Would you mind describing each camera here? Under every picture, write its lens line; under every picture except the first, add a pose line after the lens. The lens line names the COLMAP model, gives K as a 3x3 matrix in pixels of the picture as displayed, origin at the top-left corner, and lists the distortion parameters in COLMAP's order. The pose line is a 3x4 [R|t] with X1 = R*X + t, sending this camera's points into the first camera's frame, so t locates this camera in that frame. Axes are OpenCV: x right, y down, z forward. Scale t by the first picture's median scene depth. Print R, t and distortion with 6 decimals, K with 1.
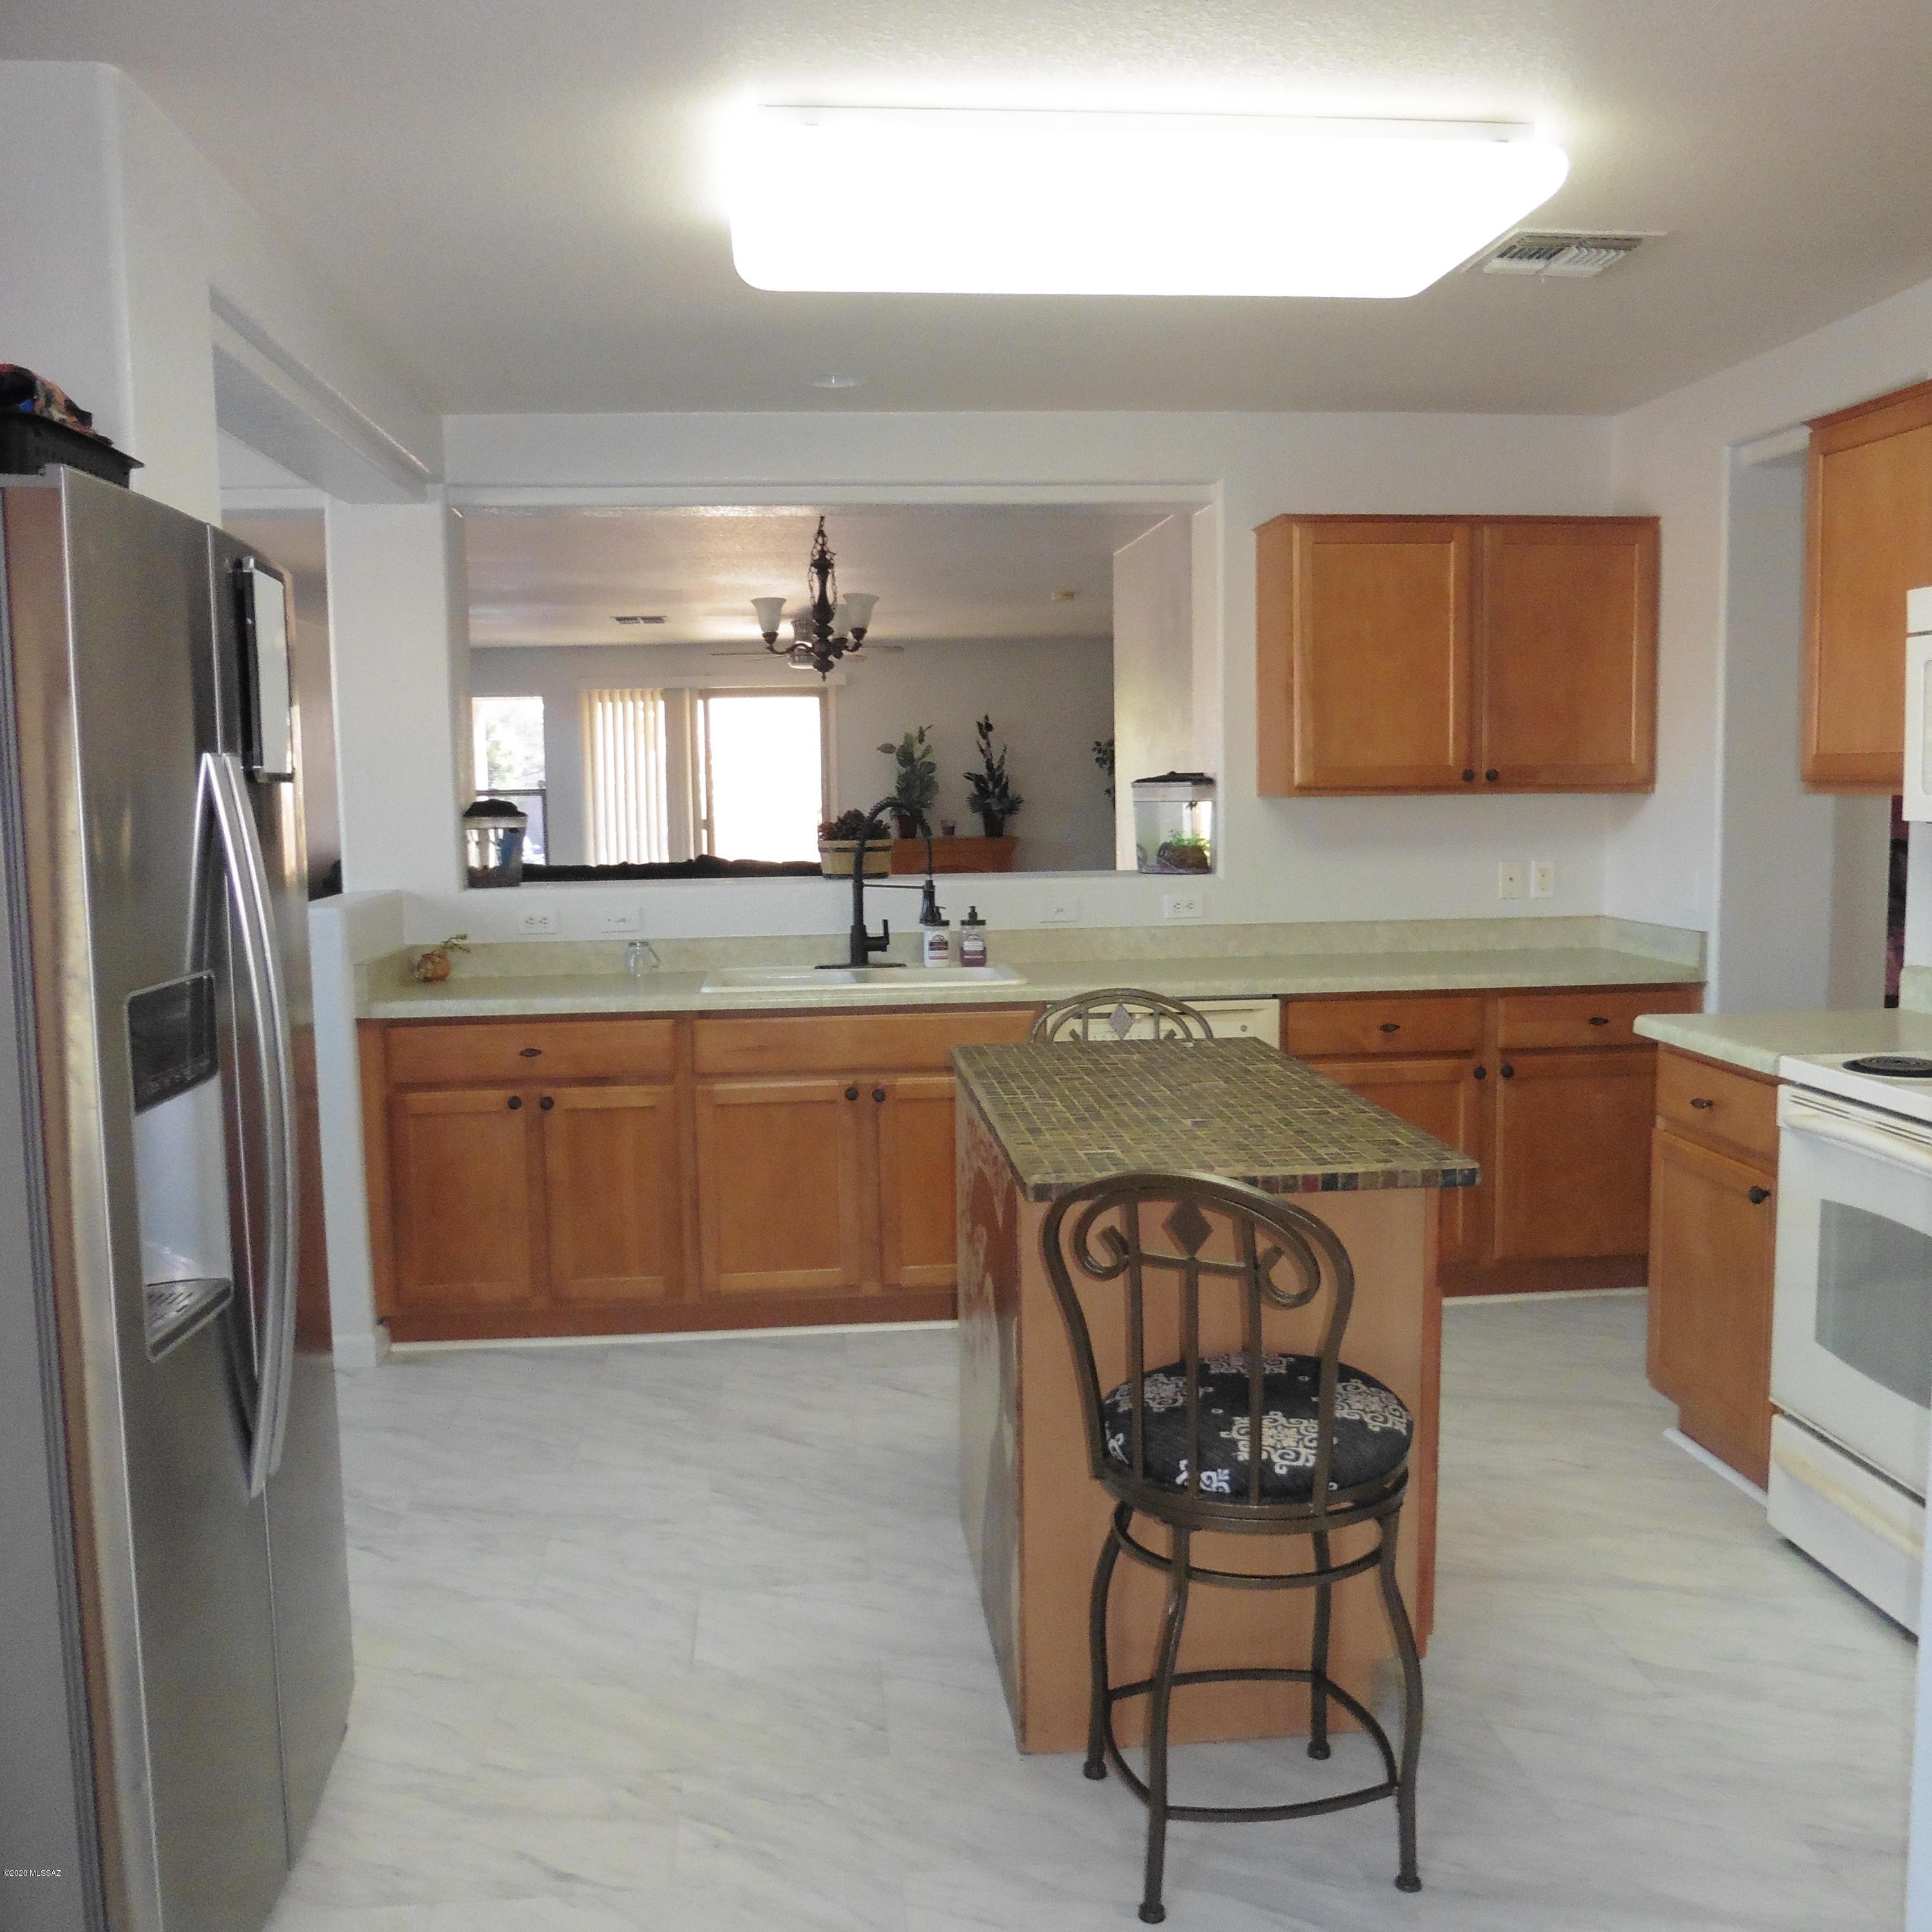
lens RADIAL K [[1872.4, 0, 966.3], [0, 1872.4, 963.2], [0, 0, 1]] dist [-0.043254, 0.000000]
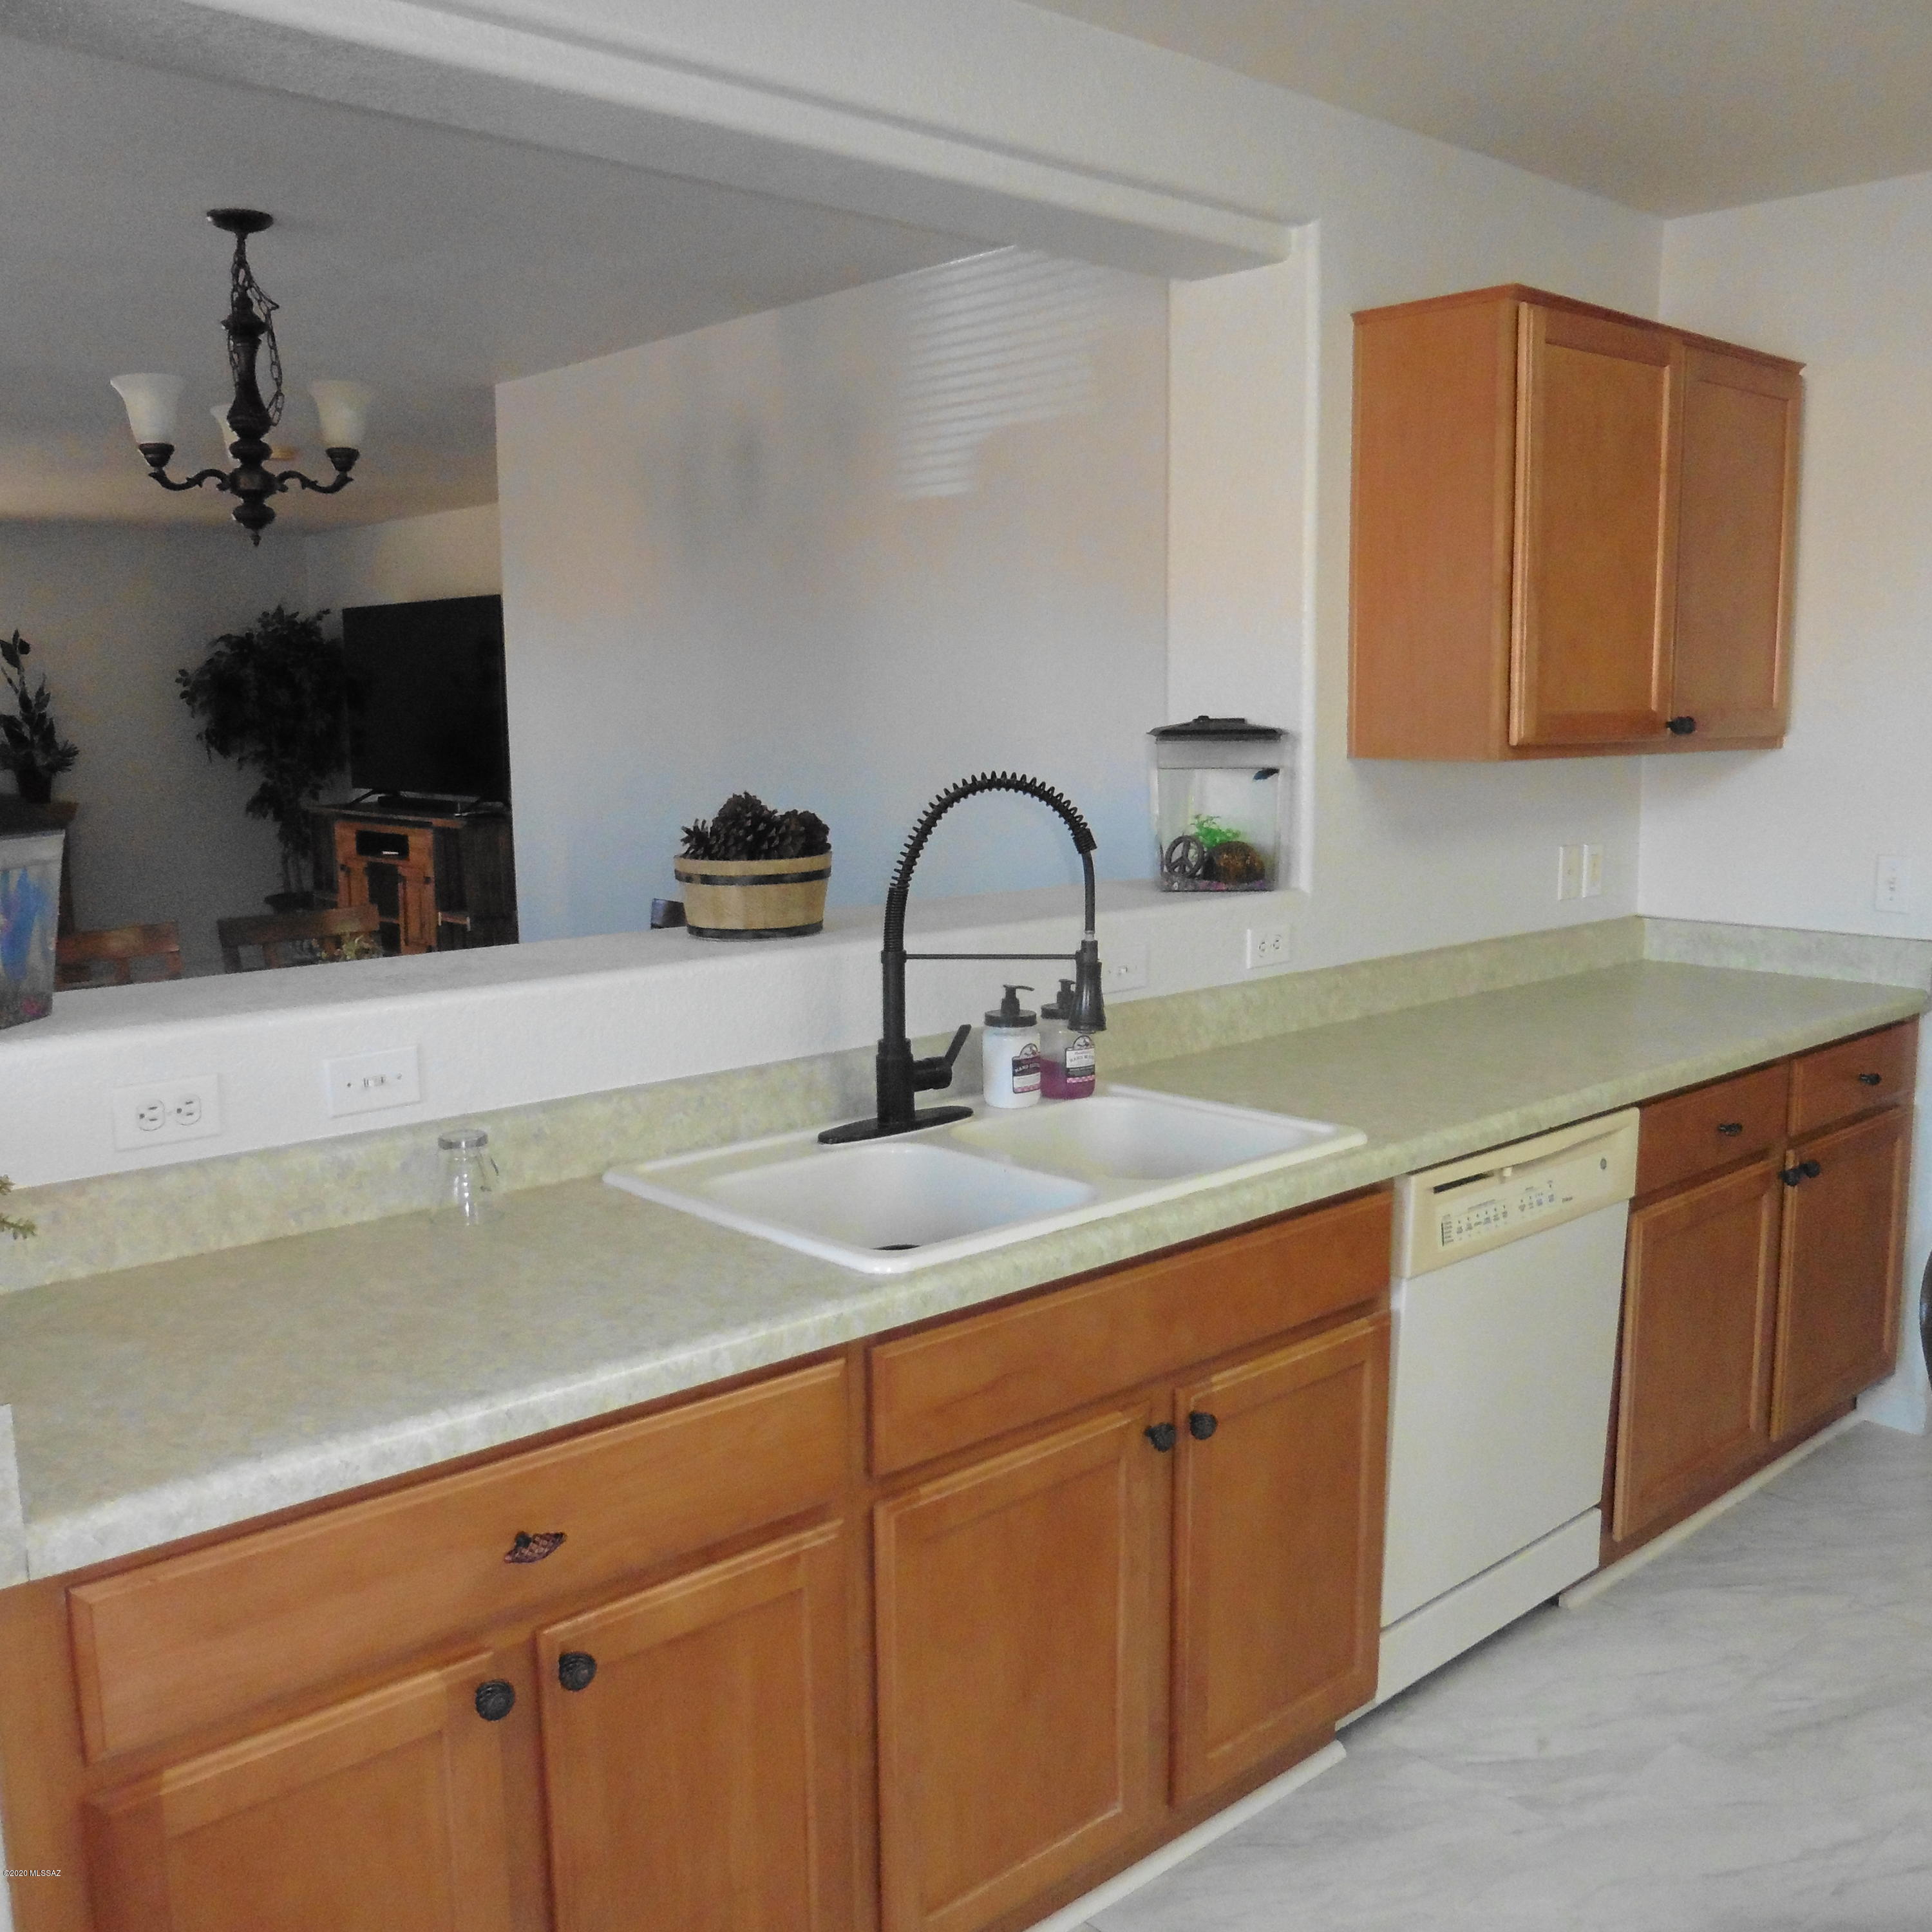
lens RADIAL K [[1872.4, 0, 974.1], [0, 1872.4, 979.2], [0, 0, 1]] dist [-0.043254, 0.000000]
pose [[0.804844, -0.080235, 0.588038, -0.300221], [0.055506, 0.996653, 0.060018, -0.059276], [-0.590885, -0.015665, 0.806604, 0.564723]]
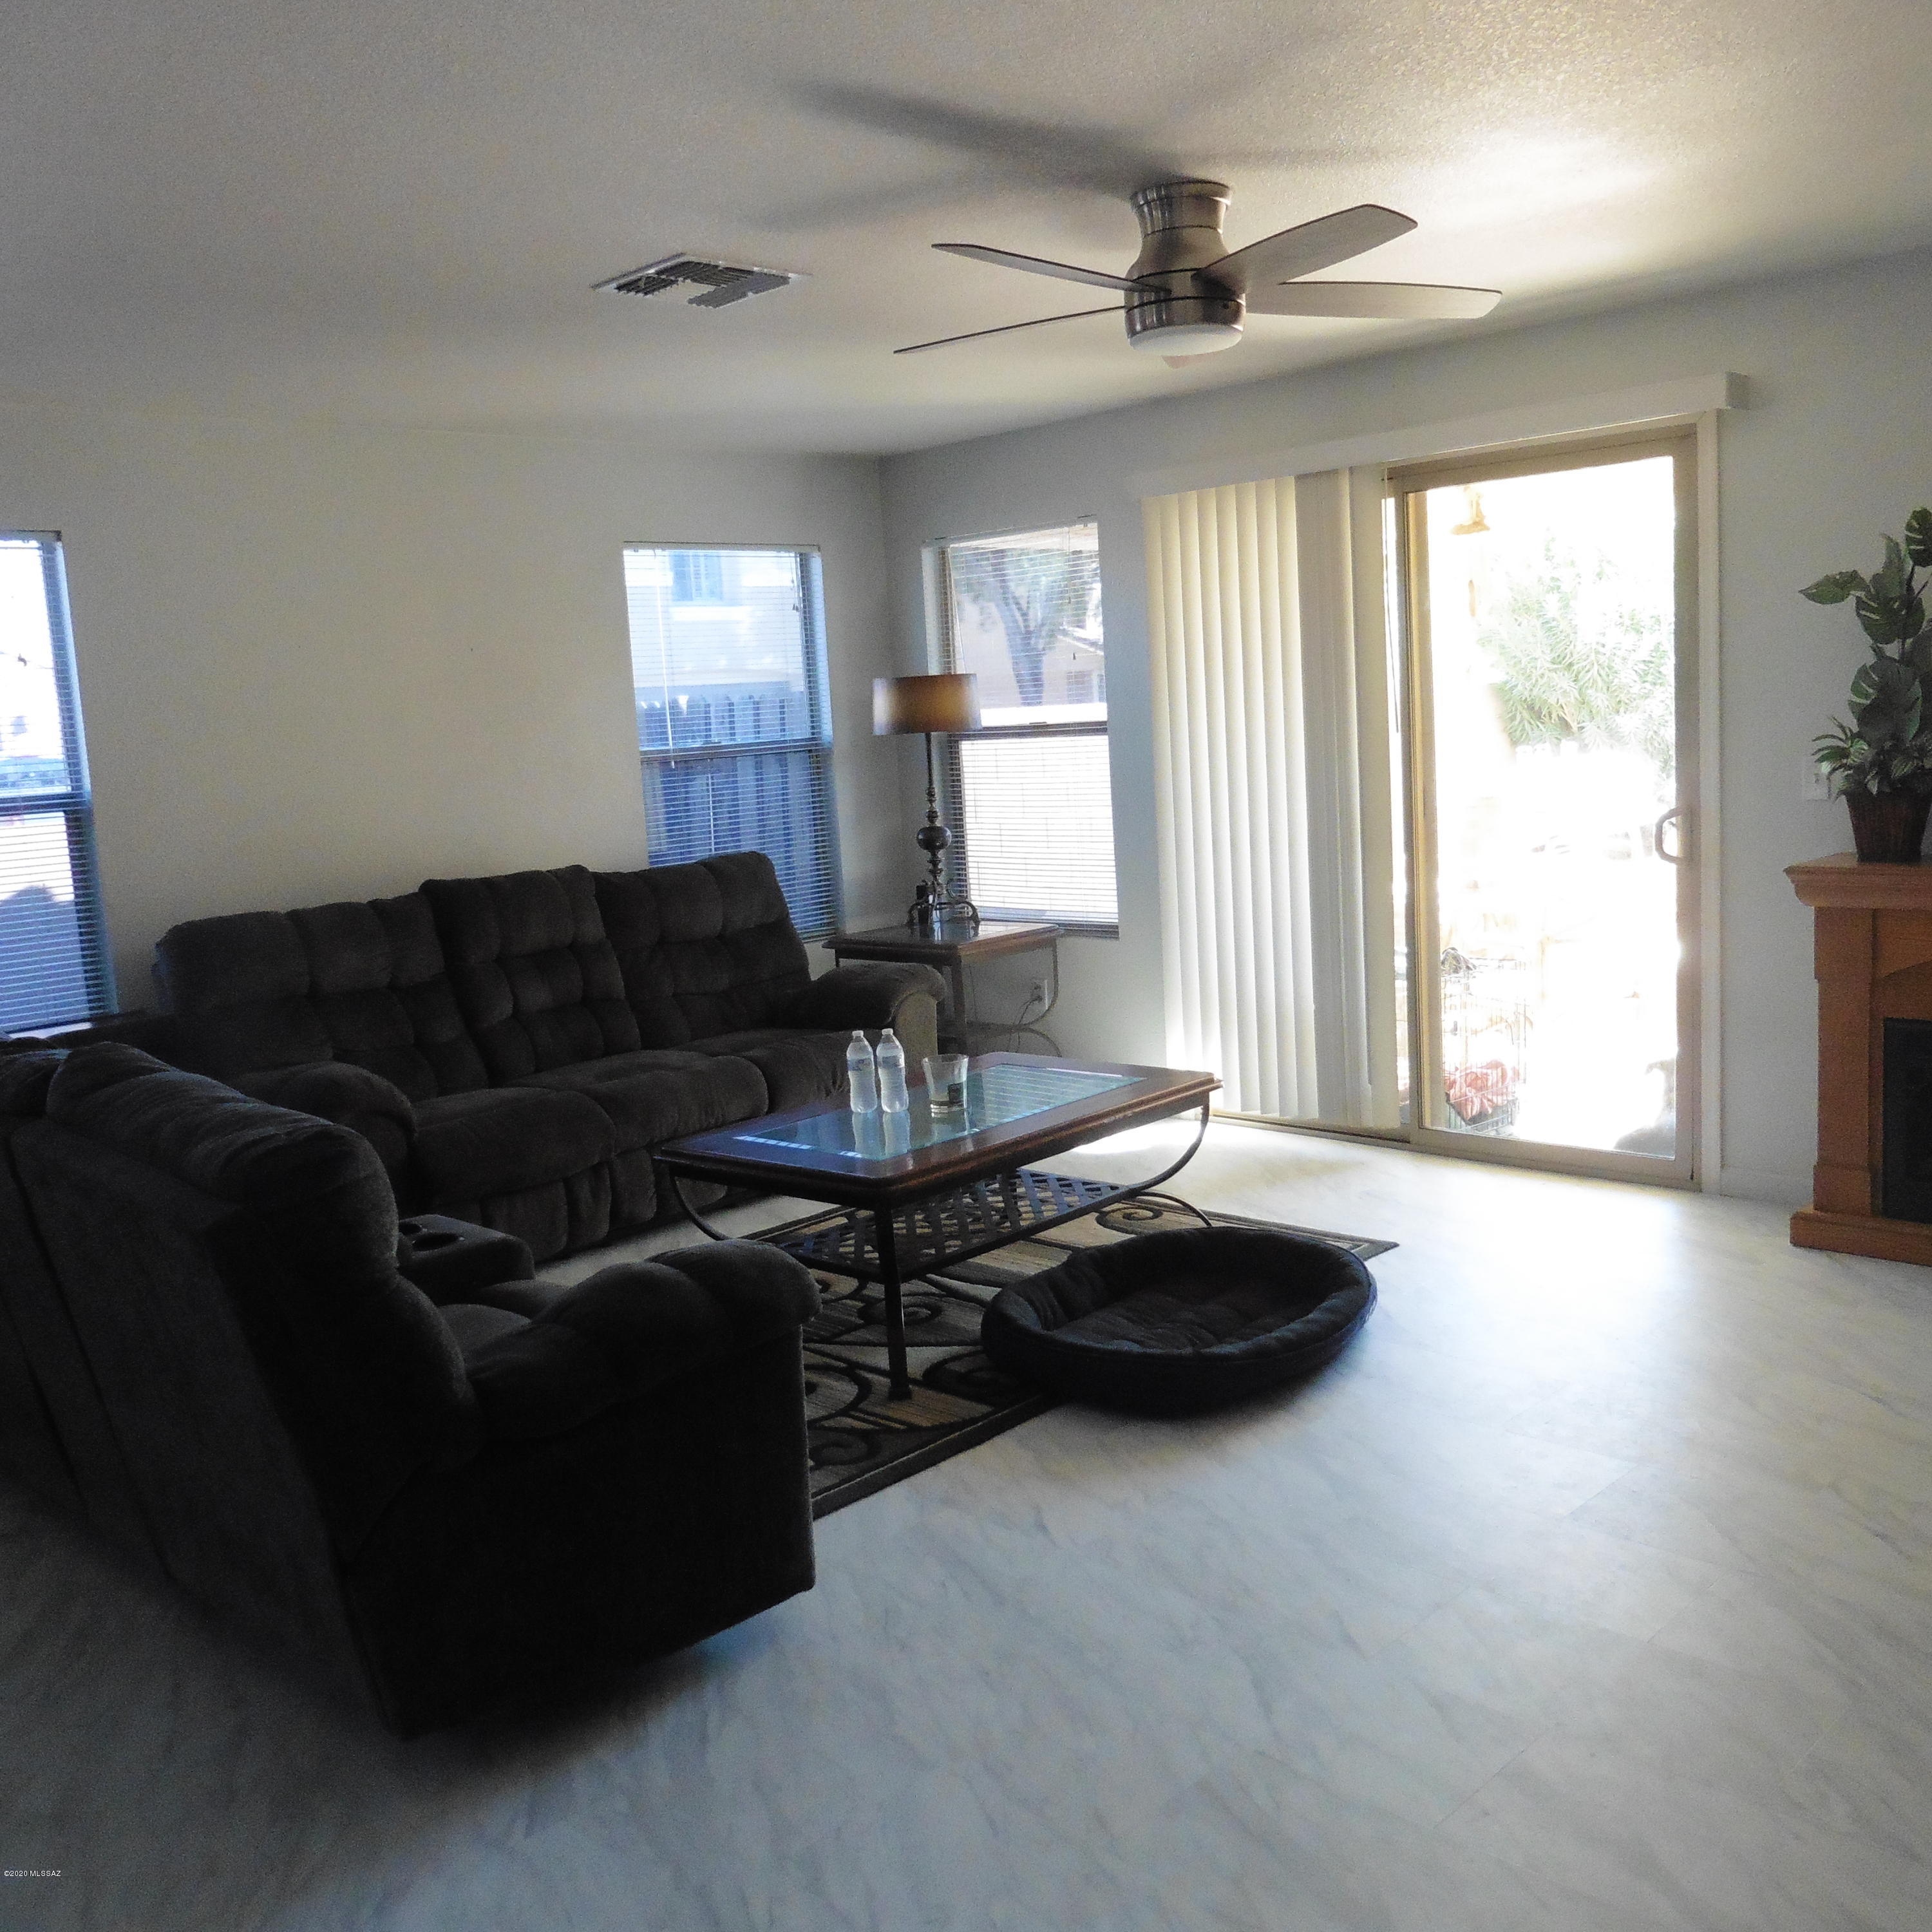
lens RADIAL K [[1872.4, 0, 961.4], [0, 1872.4, 966.3], [0, 0, 1]] dist [-0.043254, 0.000000]
pose [[0.639040, 0.088589, -0.764055, 0.295033], [-0.027995, 0.995366, 0.091994, -0.186240], [0.768664, -0.037398, 0.638559, 1.690153]]
